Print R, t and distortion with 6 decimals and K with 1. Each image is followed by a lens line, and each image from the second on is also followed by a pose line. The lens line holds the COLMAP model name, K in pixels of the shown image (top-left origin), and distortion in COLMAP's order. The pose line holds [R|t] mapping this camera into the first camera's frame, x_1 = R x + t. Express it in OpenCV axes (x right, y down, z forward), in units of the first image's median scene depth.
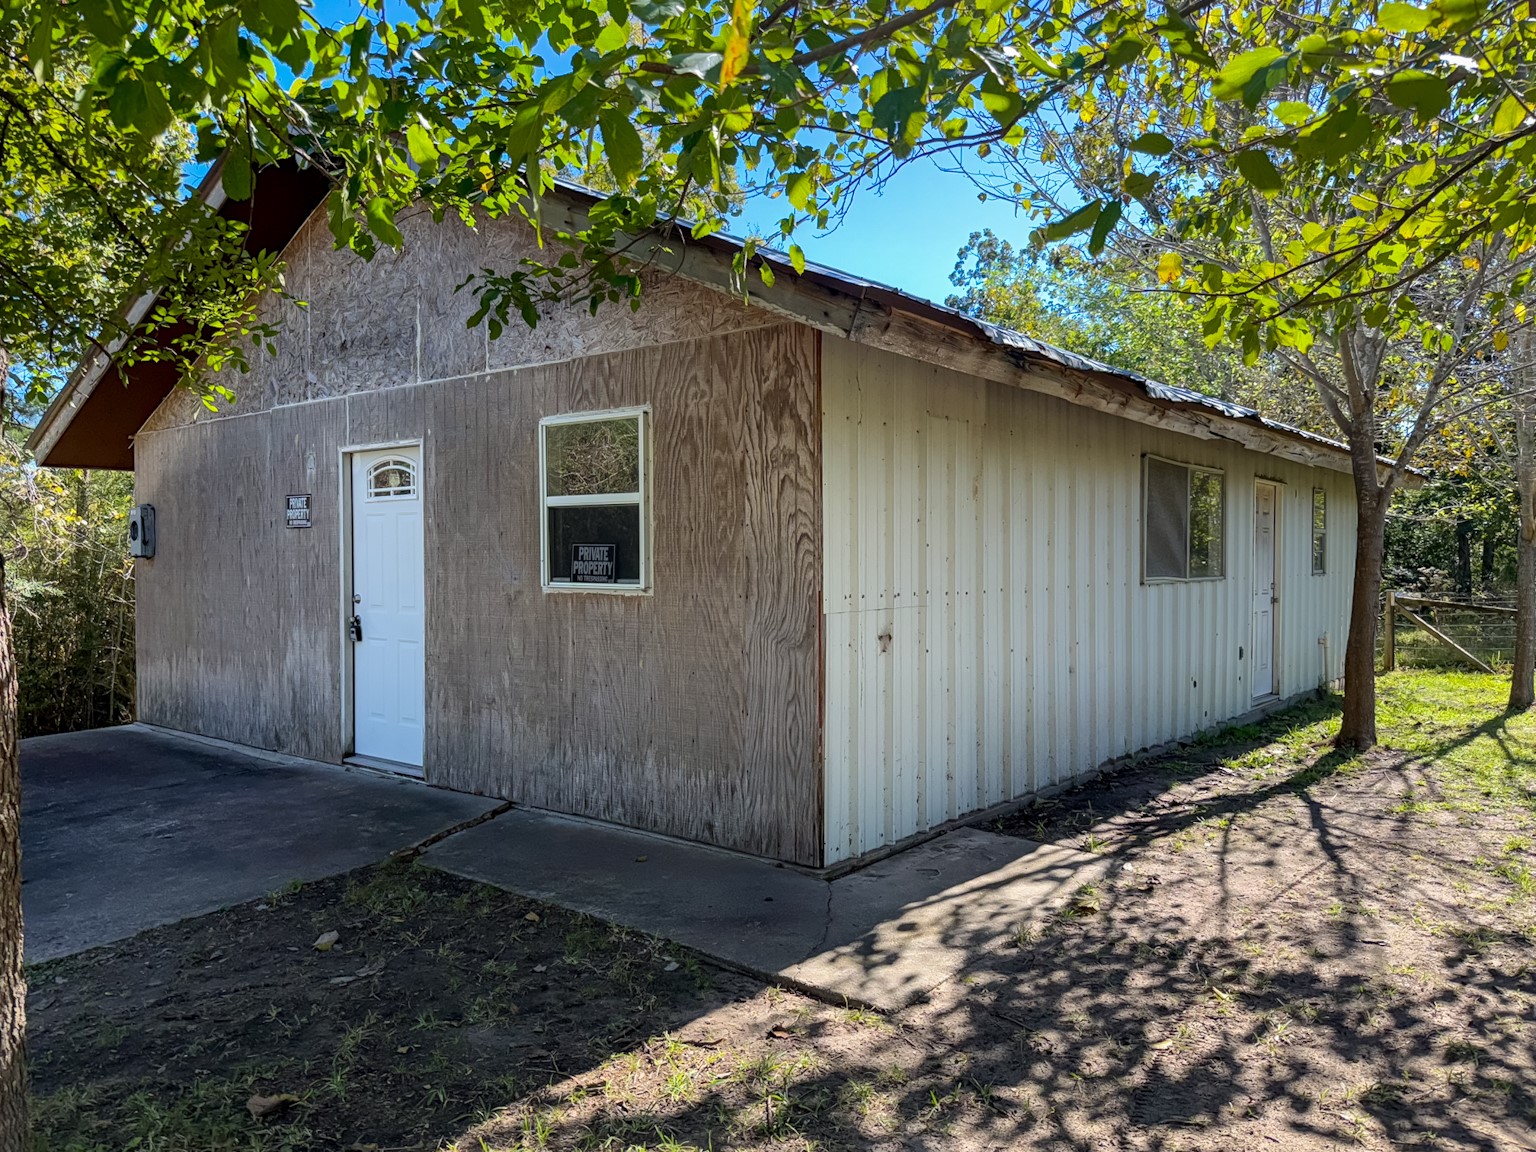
lens RADIAL K [[1158.0, 0, 768.0], [0, 1158.0, 576.0], [0, 0, 1]] dist [0.003998, 0.001050]
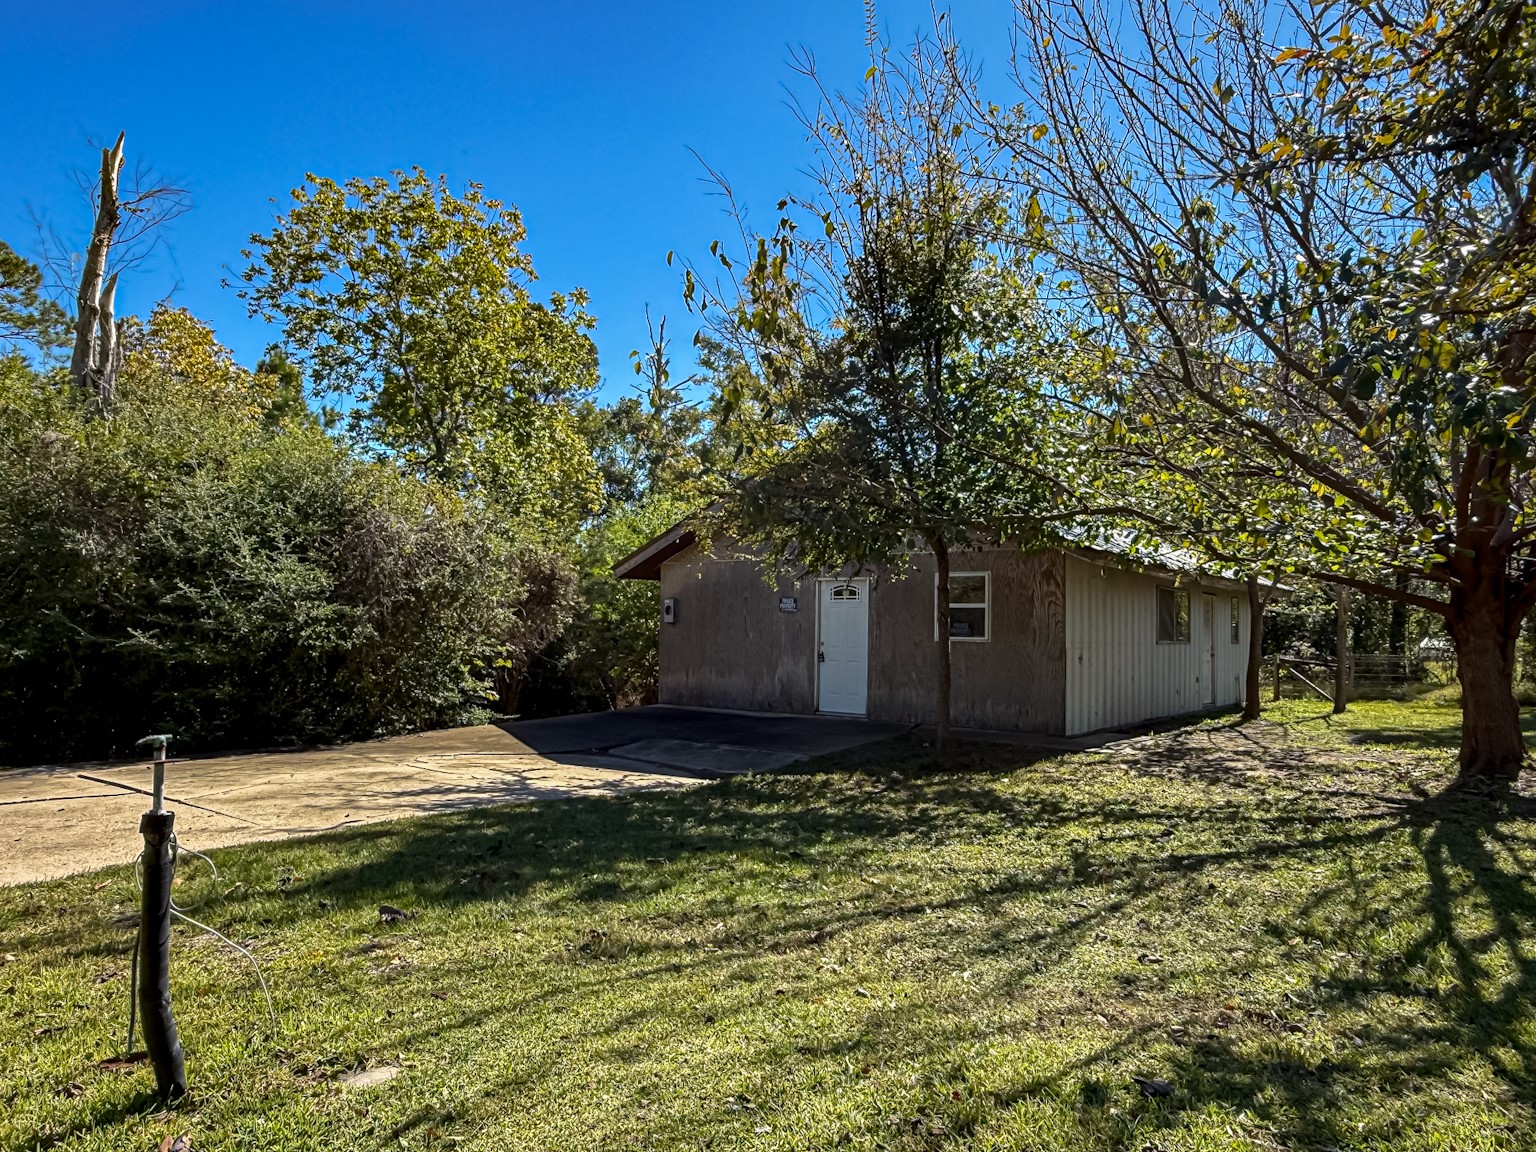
lens RADIAL K [[995.1, 0, 768.0], [0, 995.1, 576.0], [0, 0, 1]] dist [-0.002035, -0.000317]
pose [[0.999838, 0.017545, 0.003990, -0.836822], [-0.017230, 0.997492, -0.068650, 0.041808], [-0.005185, 0.068570, 0.997633, -1.764950]]
